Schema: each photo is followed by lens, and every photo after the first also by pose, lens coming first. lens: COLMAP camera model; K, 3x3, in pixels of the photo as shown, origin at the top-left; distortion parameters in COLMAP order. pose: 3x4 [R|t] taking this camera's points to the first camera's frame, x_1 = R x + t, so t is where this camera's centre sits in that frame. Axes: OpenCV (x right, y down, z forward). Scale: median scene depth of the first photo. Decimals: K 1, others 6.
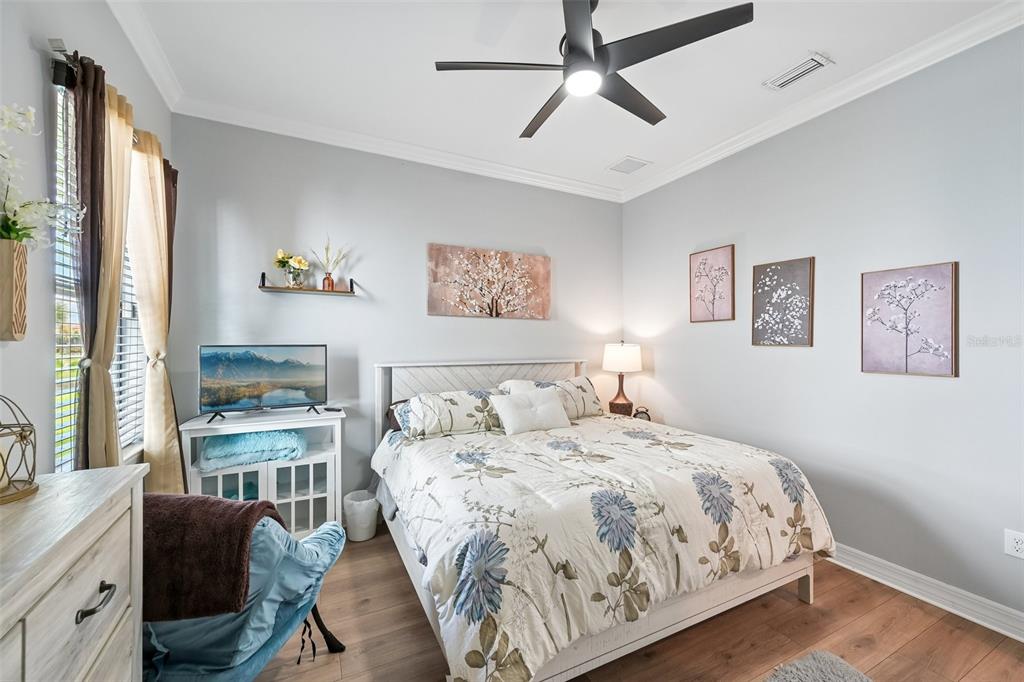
lens RADIAL K [[409.4, 0, 510.3], [0, 409.4, 335.9], [0, 0, 1]] dist [-0.001803, 0.000546]
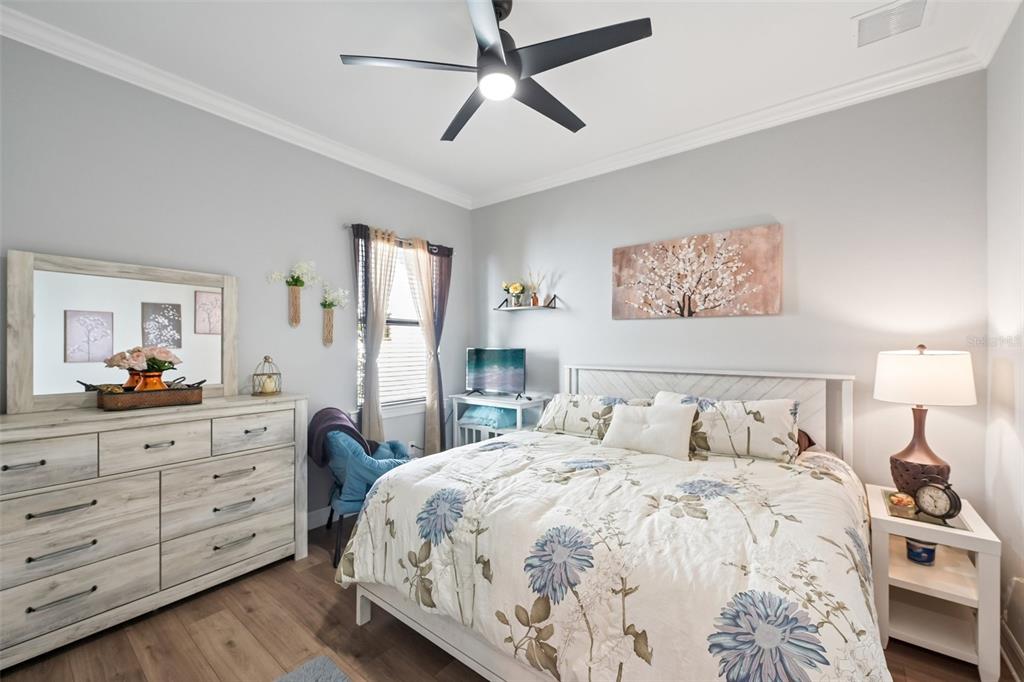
lens RADIAL K [[409.4, 0, 514.2], [0, 409.4, 347.6], [0, 0, 1]] dist [-0.001803, 0.000546]
pose [[0.426059, 0.003253, -0.904690, 0.592008], [0.011406, 0.999895, 0.008967, 0.005255], [0.904623, -0.014139, 0.425977, 0.335627]]
